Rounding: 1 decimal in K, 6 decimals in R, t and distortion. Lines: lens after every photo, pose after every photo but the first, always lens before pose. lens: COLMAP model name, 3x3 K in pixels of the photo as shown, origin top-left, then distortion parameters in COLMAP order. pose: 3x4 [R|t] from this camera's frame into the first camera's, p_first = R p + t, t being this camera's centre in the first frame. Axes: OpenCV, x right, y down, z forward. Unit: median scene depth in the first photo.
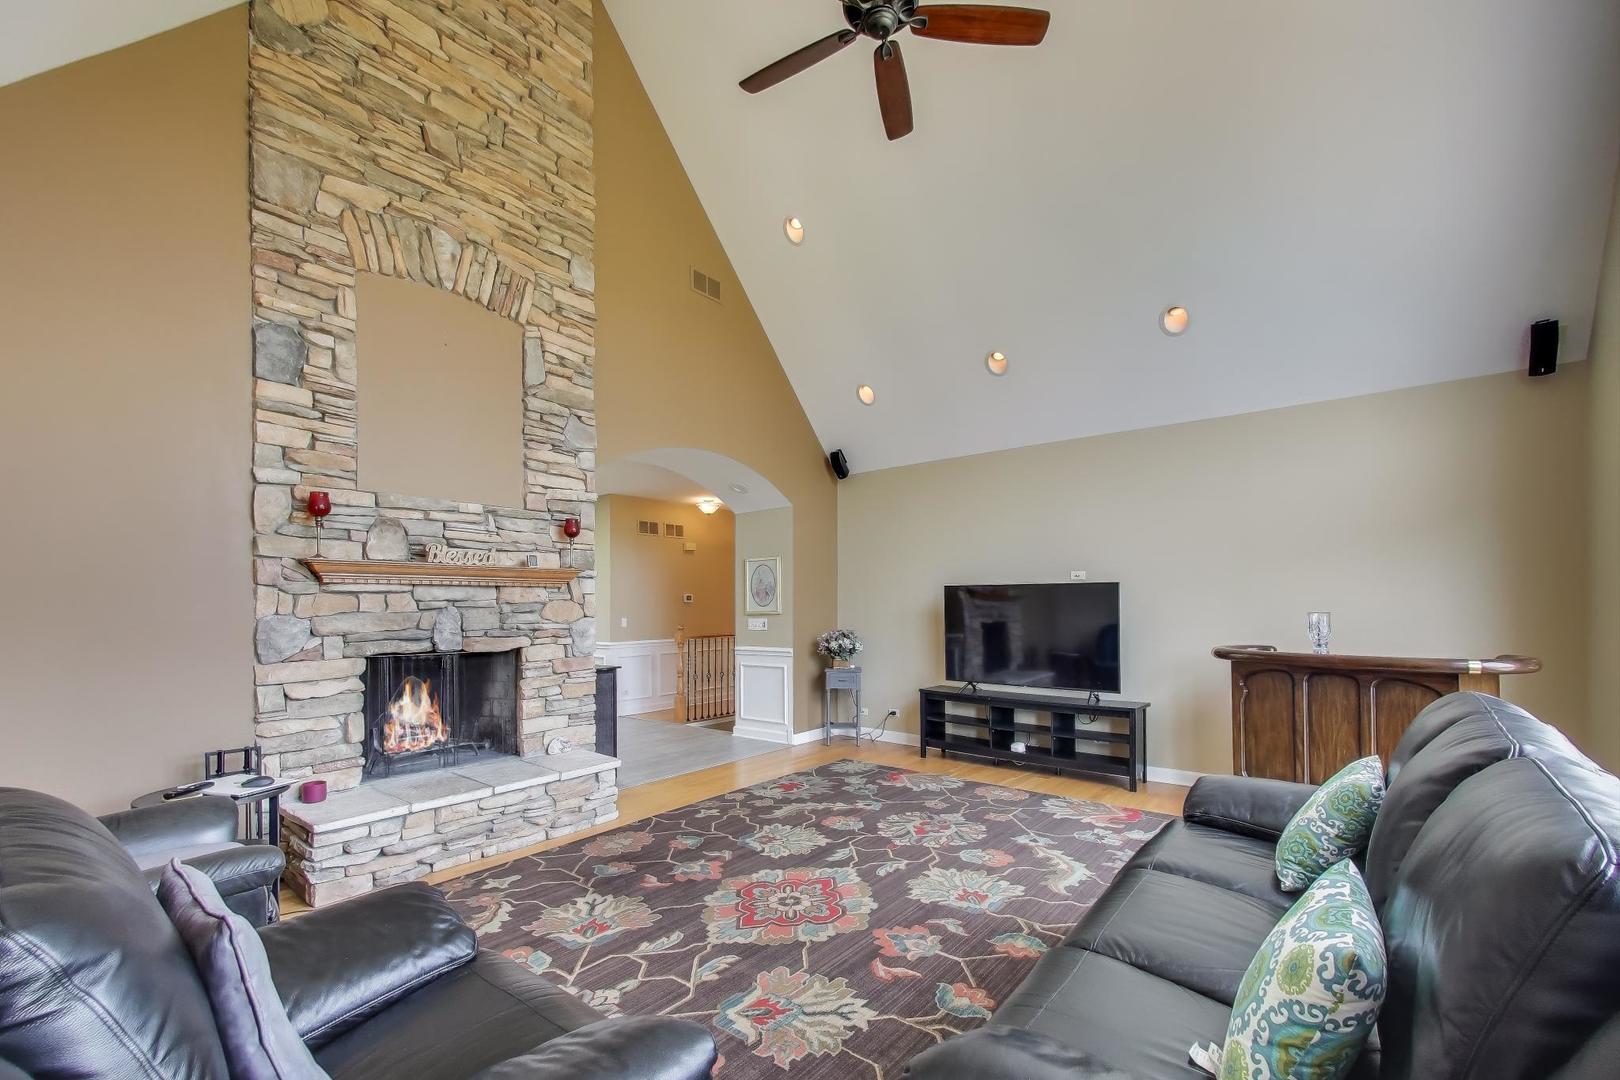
lens RADIAL K [[706.1, 0, 779.8], [0, 706.1, 623.1], [0, 0, 1]] dist [0.001586, -0.000868]
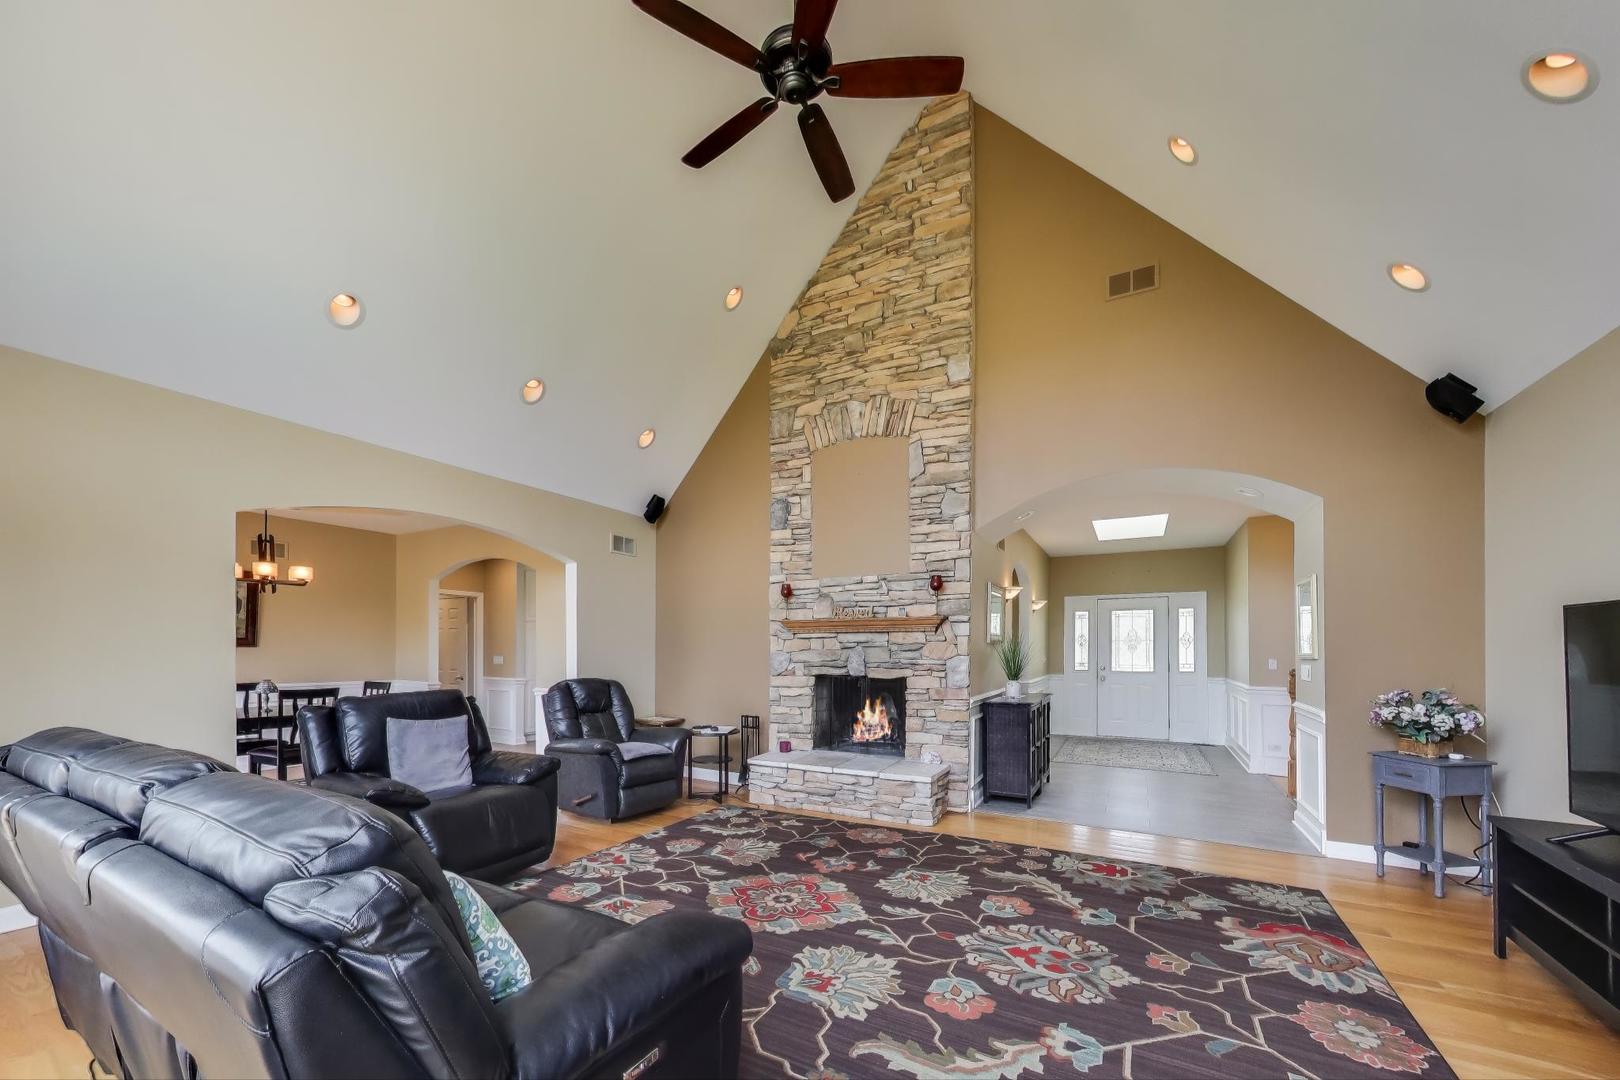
lens RADIAL K [[601.9, 0, 803.7], [0, 601.9, 646.3], [0, 0, 1]] dist [0.014735, 0.000076]
pose [[0.195991, 0.005298, -0.980591, 0.759095], [-0.022721, 0.999741, 0.000860, -0.021820], [0.980342, 0.022112, 0.196061, 0.626122]]
